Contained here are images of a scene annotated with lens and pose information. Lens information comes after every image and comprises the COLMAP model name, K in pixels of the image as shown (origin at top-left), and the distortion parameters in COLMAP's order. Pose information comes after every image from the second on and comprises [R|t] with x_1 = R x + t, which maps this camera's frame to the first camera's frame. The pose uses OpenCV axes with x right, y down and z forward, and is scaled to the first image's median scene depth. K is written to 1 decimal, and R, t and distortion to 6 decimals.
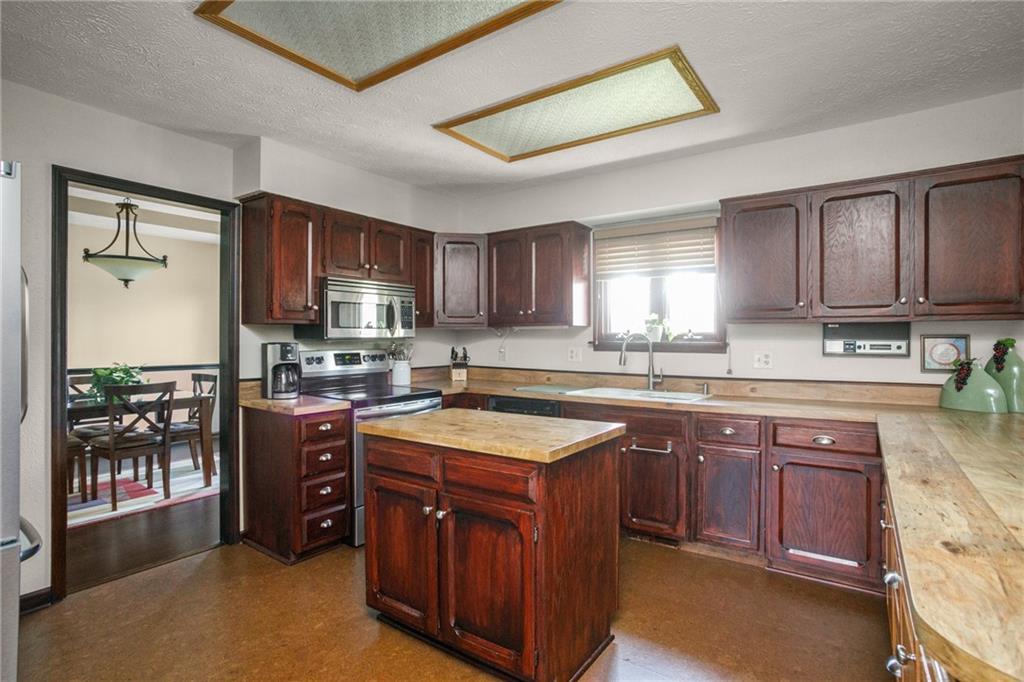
lens RADIAL K [[516.4, 0, 512.0], [0, 516.4, 341.0], [0, 0, 1]] dist [-0.000535, 0.000063]
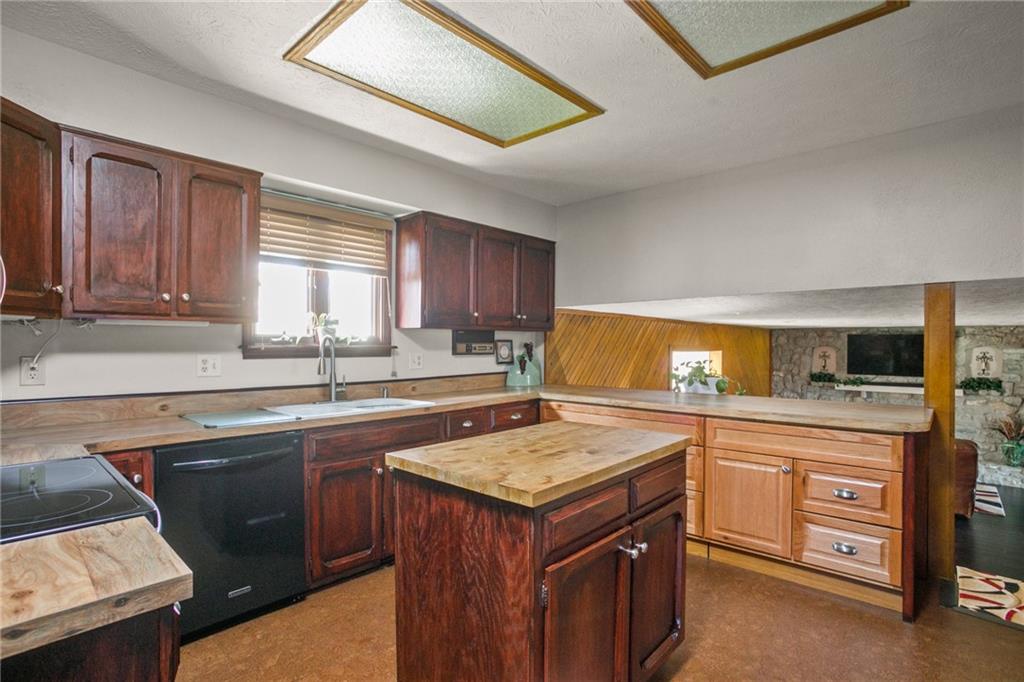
lens RADIAL K [[516.4, 0, 512.0], [0, 516.4, 341.0], [0, 0, 1]] dist [-0.000535, 0.000063]
pose [[0.165506, 0.011602, 0.986141, -0.524696], [0.012688, 0.999823, -0.013892, 0.010401], [-0.986127, 0.014811, 0.165329, 0.571439]]
